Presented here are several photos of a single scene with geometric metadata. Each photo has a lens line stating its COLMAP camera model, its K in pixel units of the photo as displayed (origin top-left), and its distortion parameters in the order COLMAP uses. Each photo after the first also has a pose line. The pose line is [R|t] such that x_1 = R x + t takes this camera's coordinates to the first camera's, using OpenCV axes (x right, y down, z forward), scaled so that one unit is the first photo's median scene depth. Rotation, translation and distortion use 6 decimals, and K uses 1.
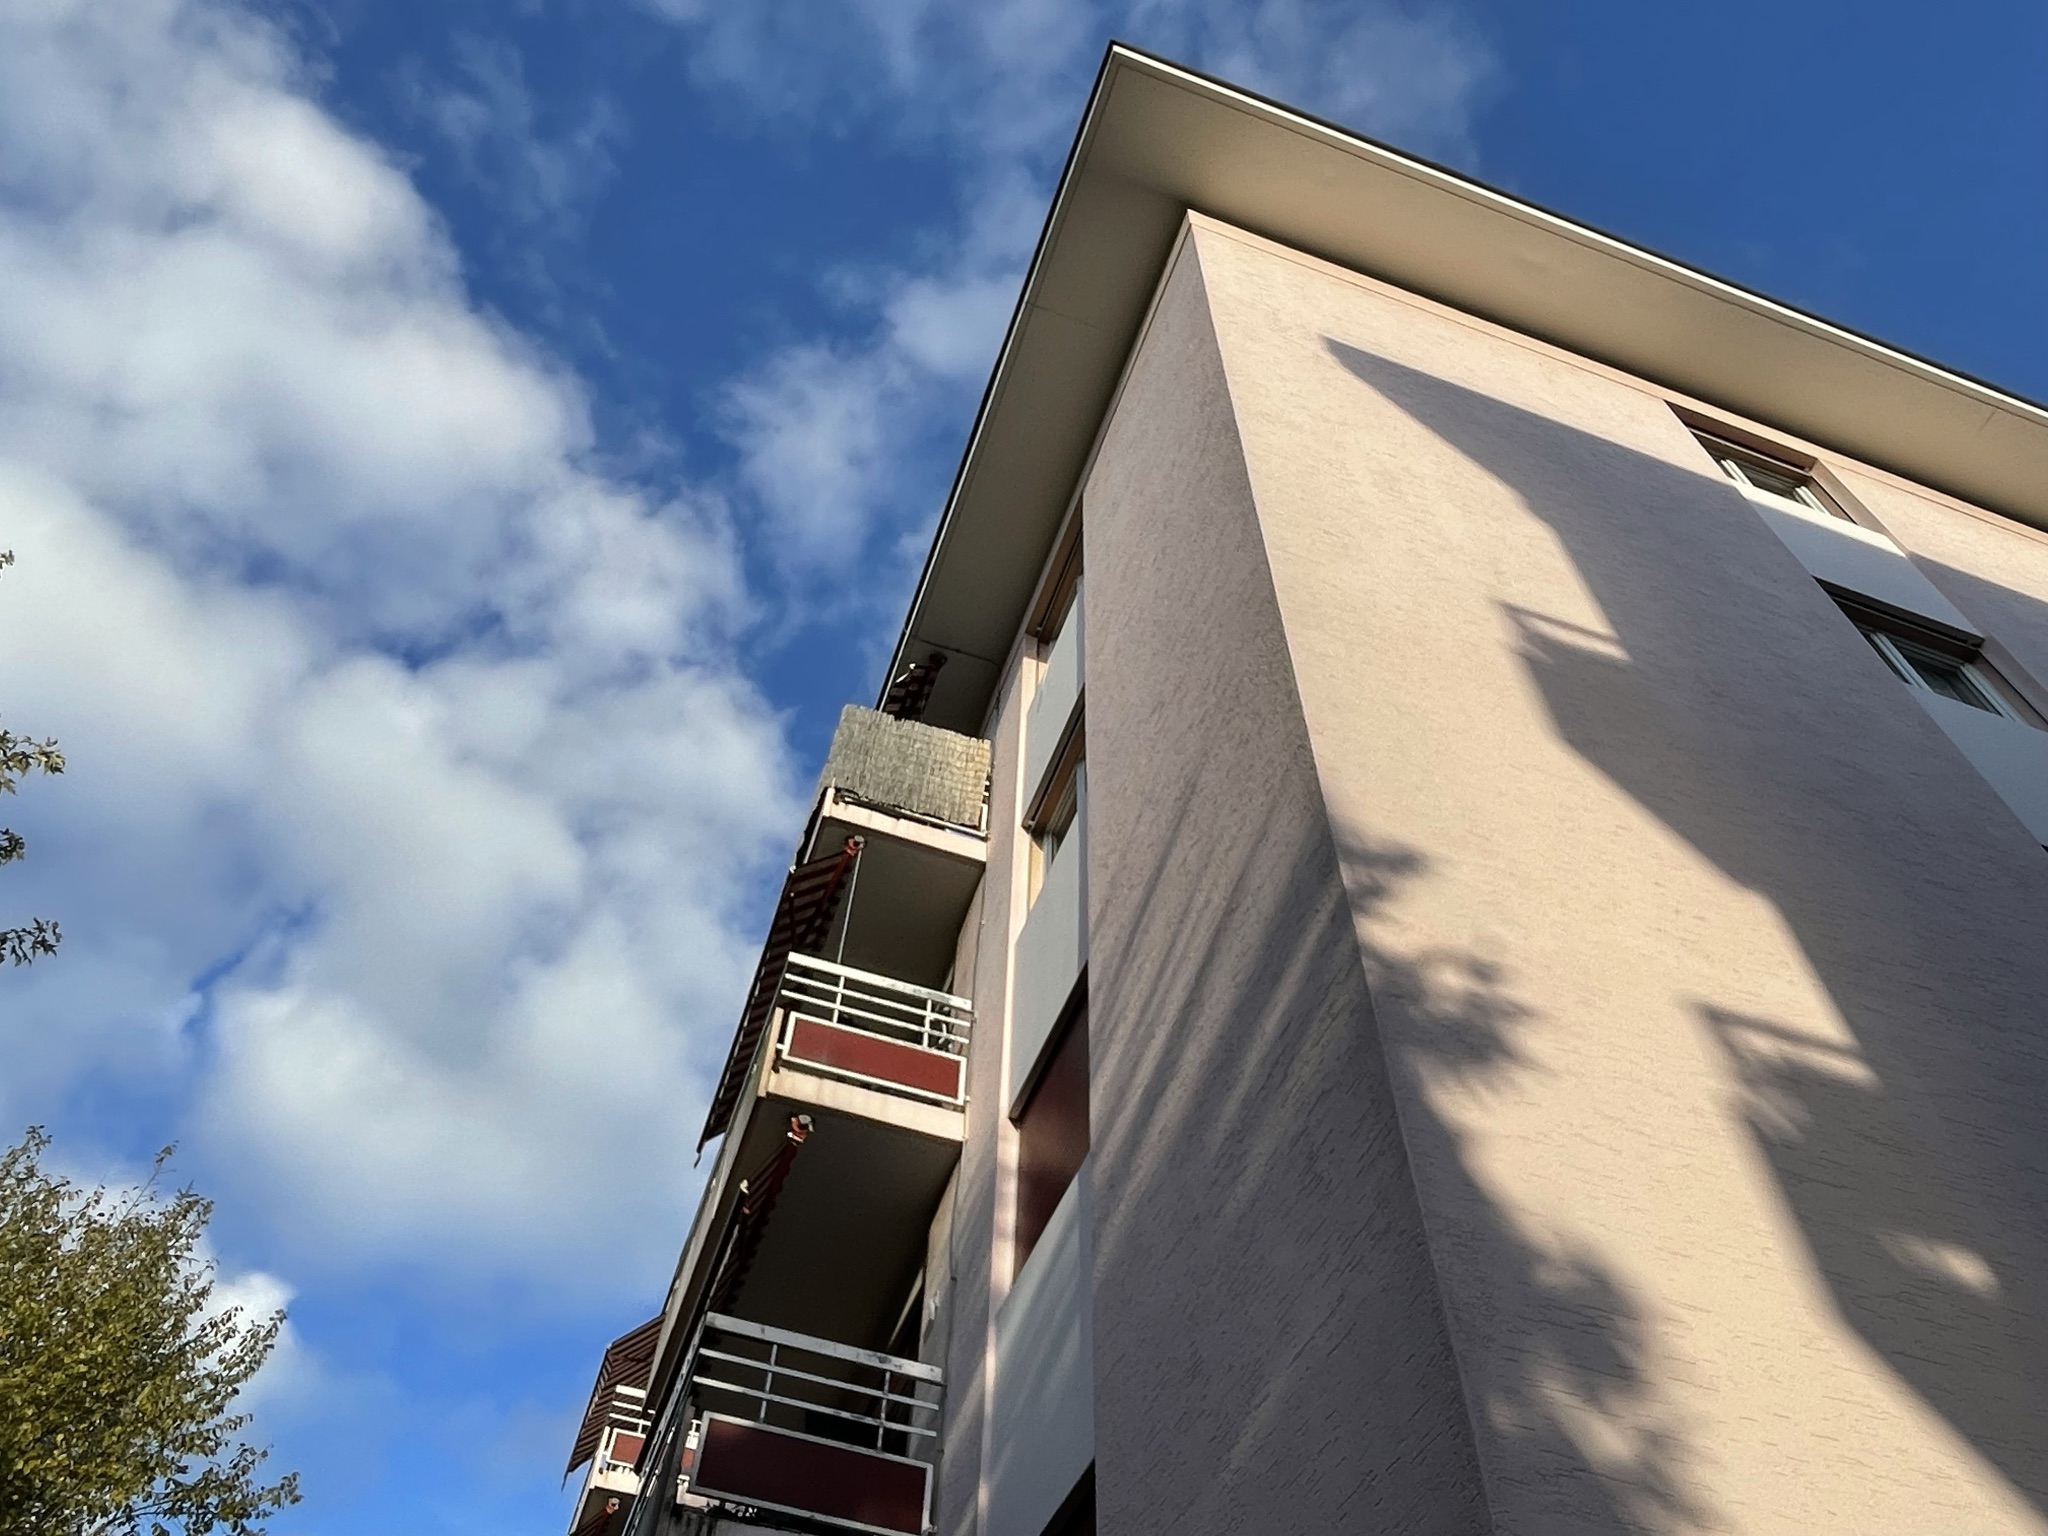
lens RADIAL K [[1505.6, 0, 1021.2], [0, 1505.6, 756.3], [0, 0, 1]] dist [-0.001103, 0.000783]
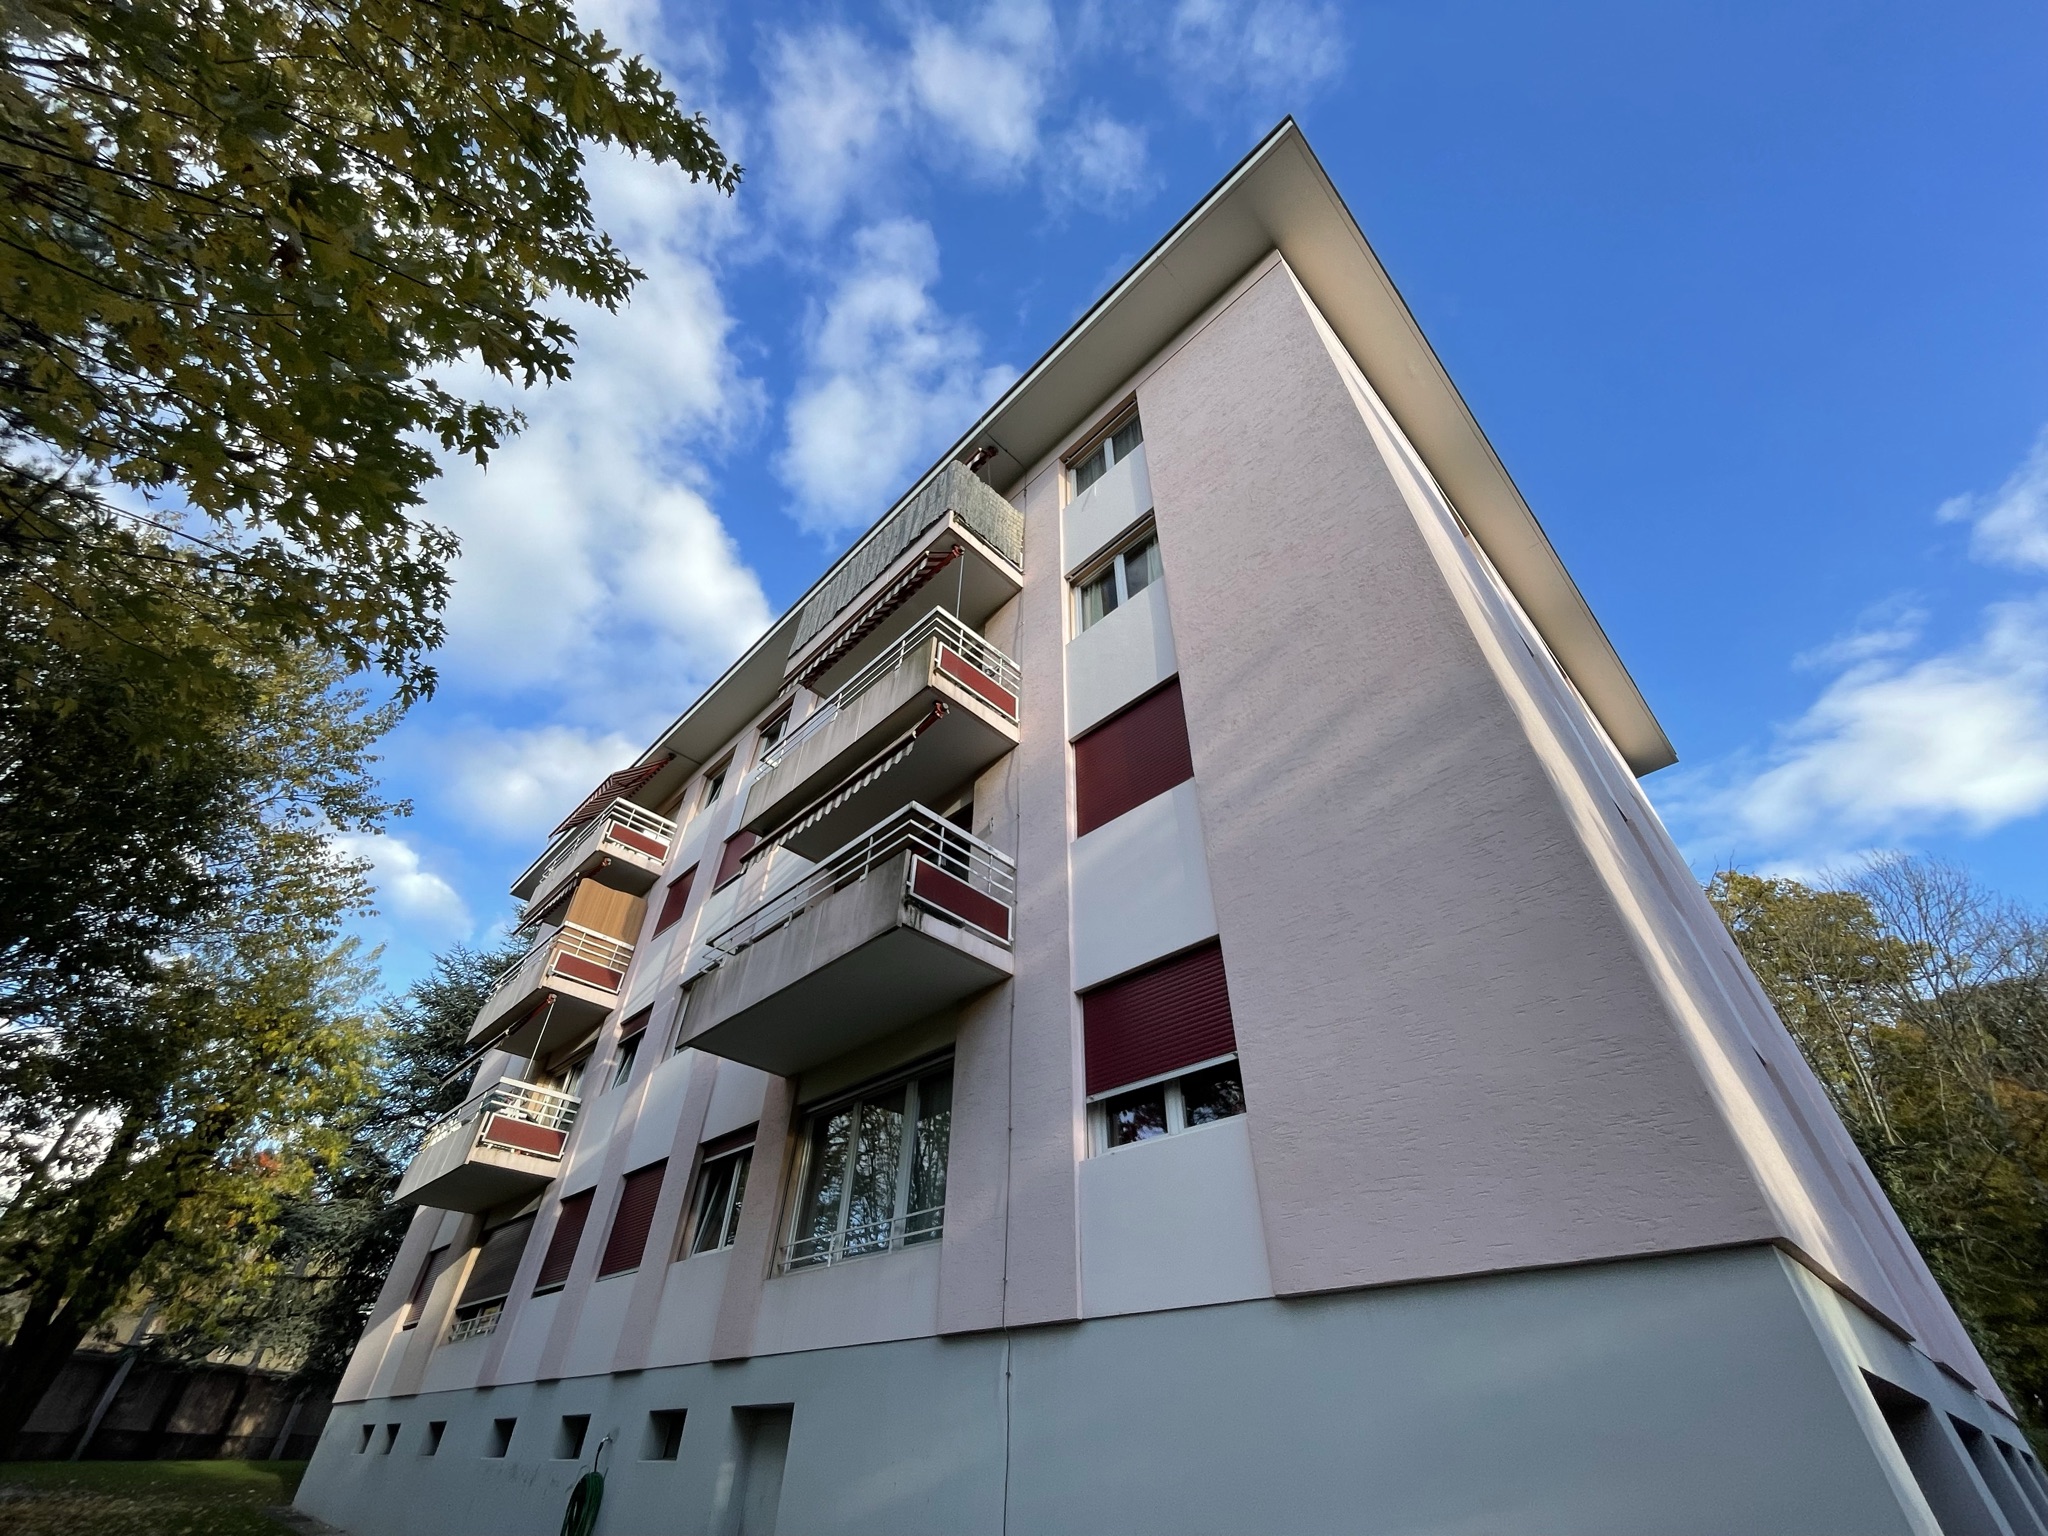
lens RADIAL K [[830.9, 0, 1022.9], [0, 830.9, 780.1], [0, 0, 1]] dist [-0.001444, 0.001675]
pose [[0.900992, 0.263619, 0.344555, -0.339083], [-0.349551, 0.911525, 0.216648, 0.076552], [-0.256958, -0.315638, 0.913425, 0.083058]]
